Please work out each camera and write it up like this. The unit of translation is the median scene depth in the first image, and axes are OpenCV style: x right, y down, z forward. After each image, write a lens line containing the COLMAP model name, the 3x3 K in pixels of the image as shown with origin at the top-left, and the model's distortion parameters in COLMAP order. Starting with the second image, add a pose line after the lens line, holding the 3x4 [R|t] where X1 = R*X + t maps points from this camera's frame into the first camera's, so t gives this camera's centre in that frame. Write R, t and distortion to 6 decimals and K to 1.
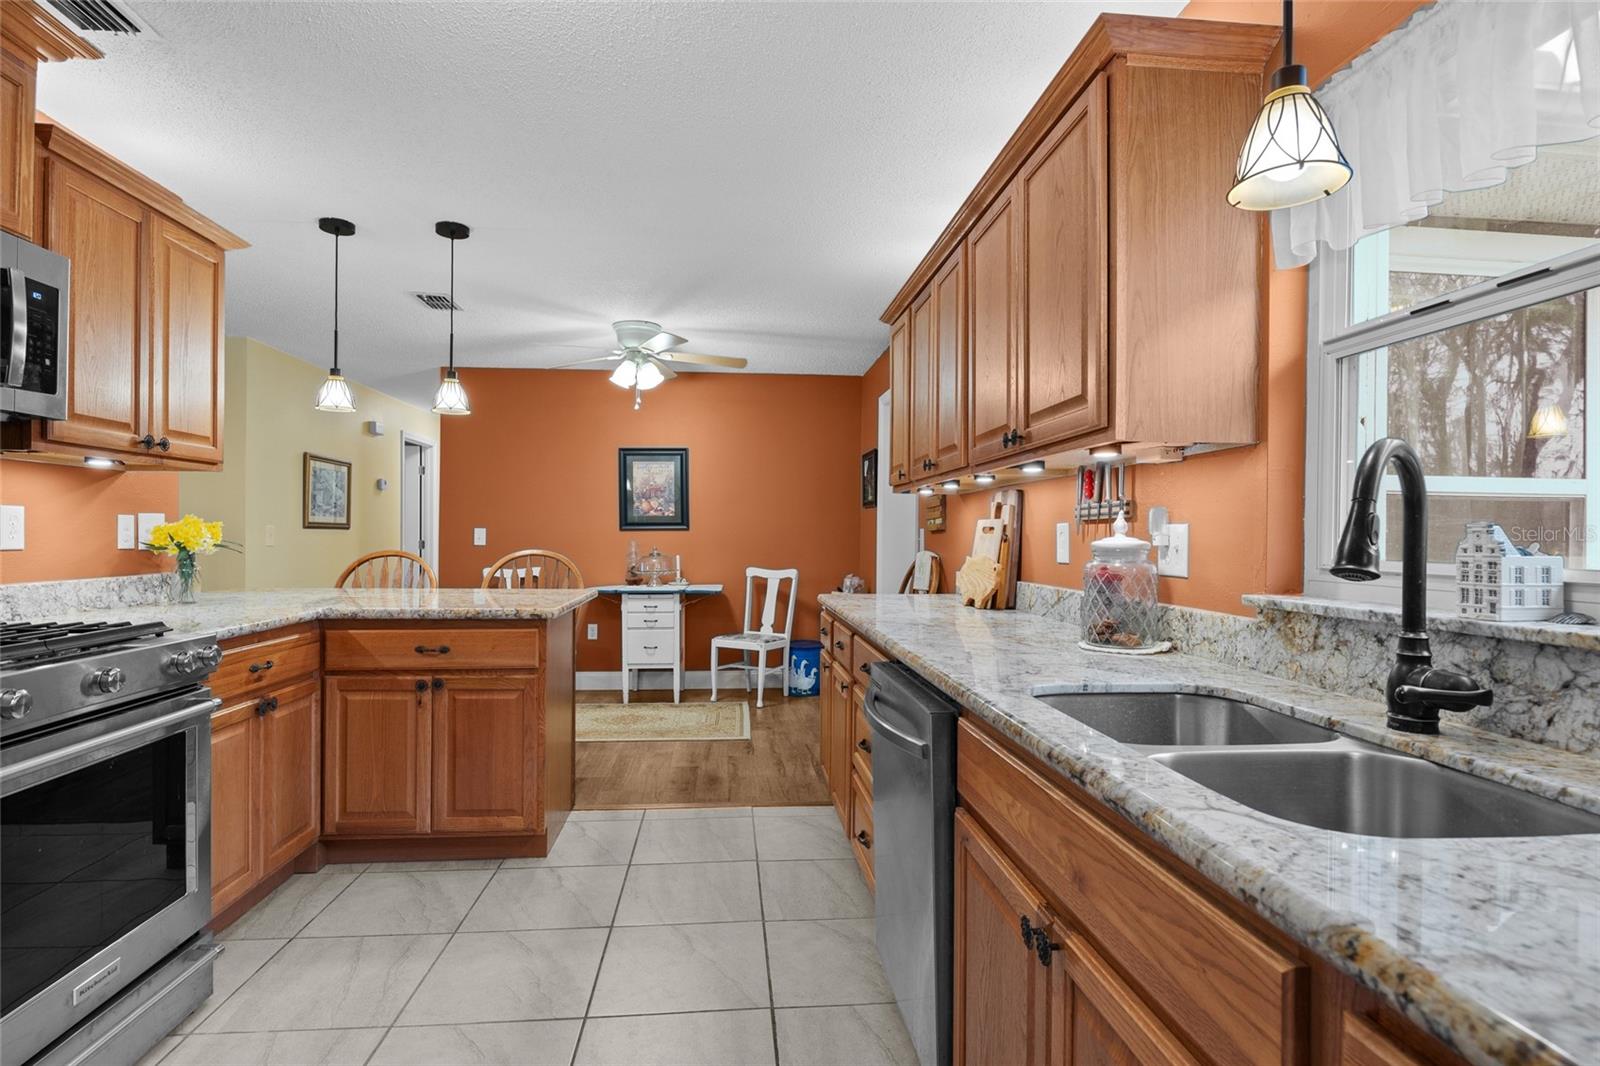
lens RADIAL K [[793.6, 0, 806.6], [0, 793.6, 539.8], [0, 0, 1]] dist [-0.013494, -0.000368]
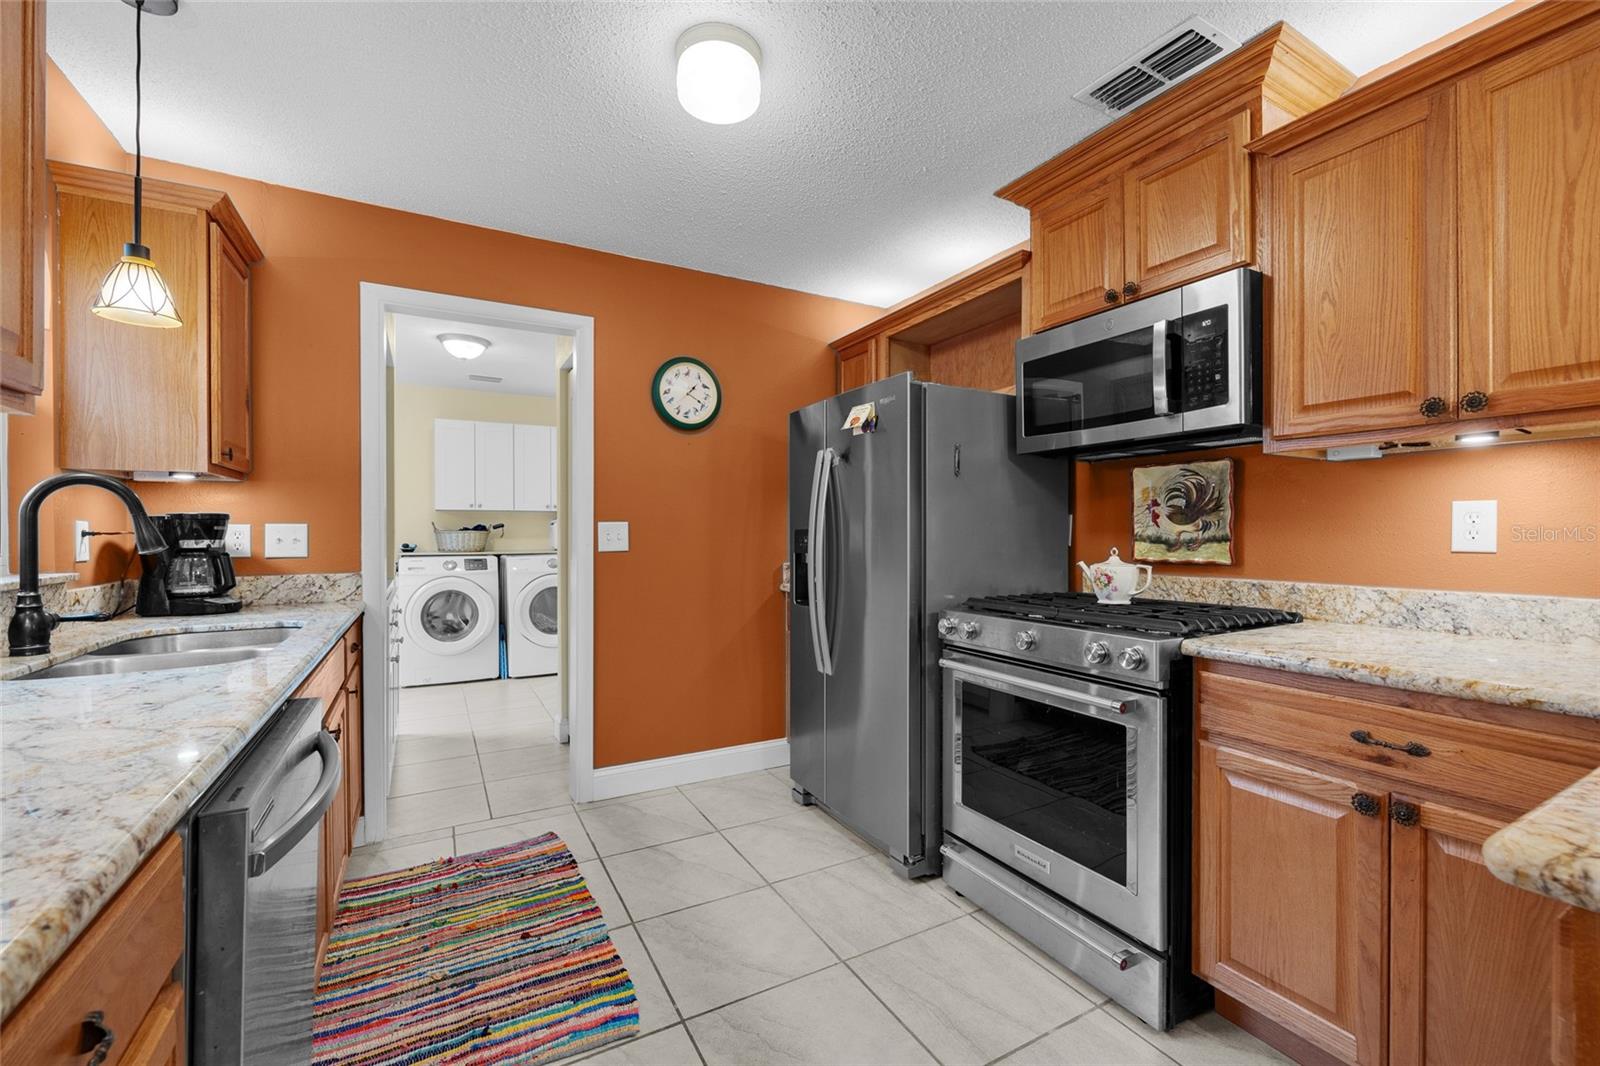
lens RADIAL K [[672.1, 0, 806.7], [0, 672.1, 541.9], [0, 0, 1]] dist [0.001269, 0.001109]
pose [[-0.918289, 0.001373, -0.395909, -0.026229], [-0.003986, 0.999911, 0.012713, -0.002238], [0.395891, 0.013253, -0.918202, 0.642986]]
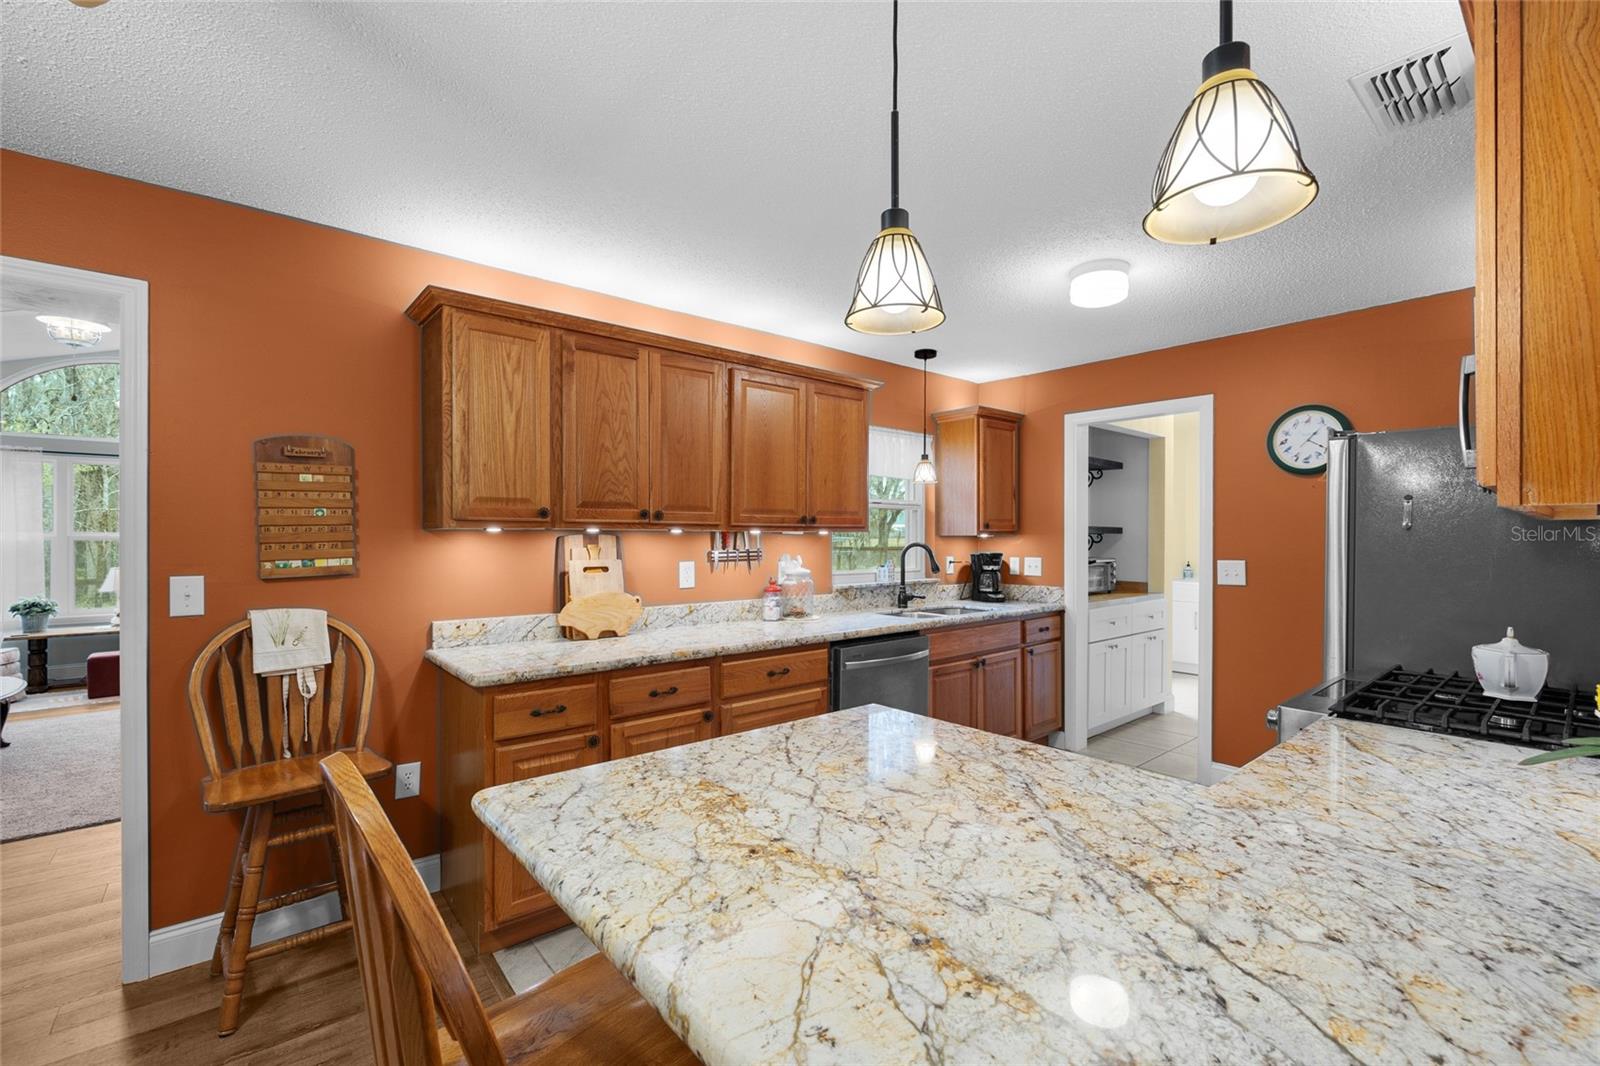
lens RADIAL K [[672.1, 0, 791.6], [0, 672.1, 536.5], [0, 0, 1]] dist [0.001269, 0.001109]
pose [[-0.563154, -0.005359, 0.826335, -0.474404], [-0.004358, 0.999984, 0.003515, -0.041233], [-0.826340, -0.001622, -0.563169, 0.828677]]
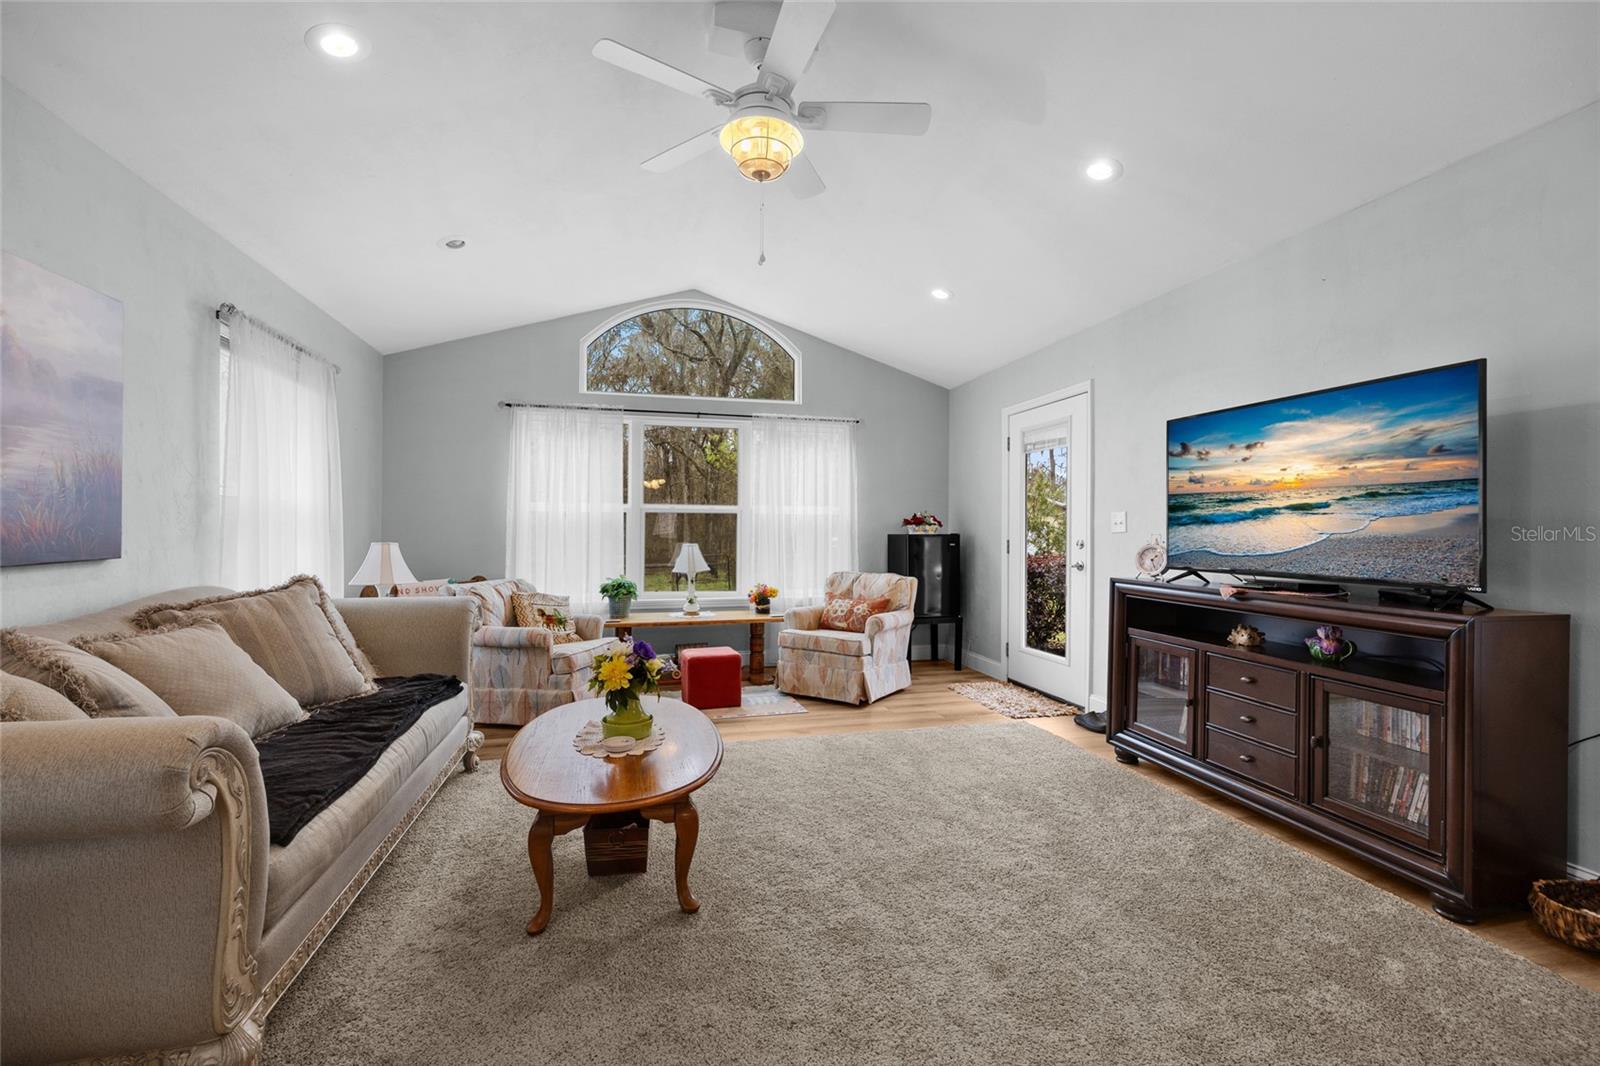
lens RADIAL K [[672.1, 0, 800.1], [0, 672.1, 525.0], [0, 0, 1]] dist [0.001269, 0.001109]
pose [[-0.146194, 0.001961, 0.989254, 0.252736], [-0.001904, 0.999996, -0.002263, 0.002150], [-0.989254, -0.002214, -0.146189, 1.155510]]
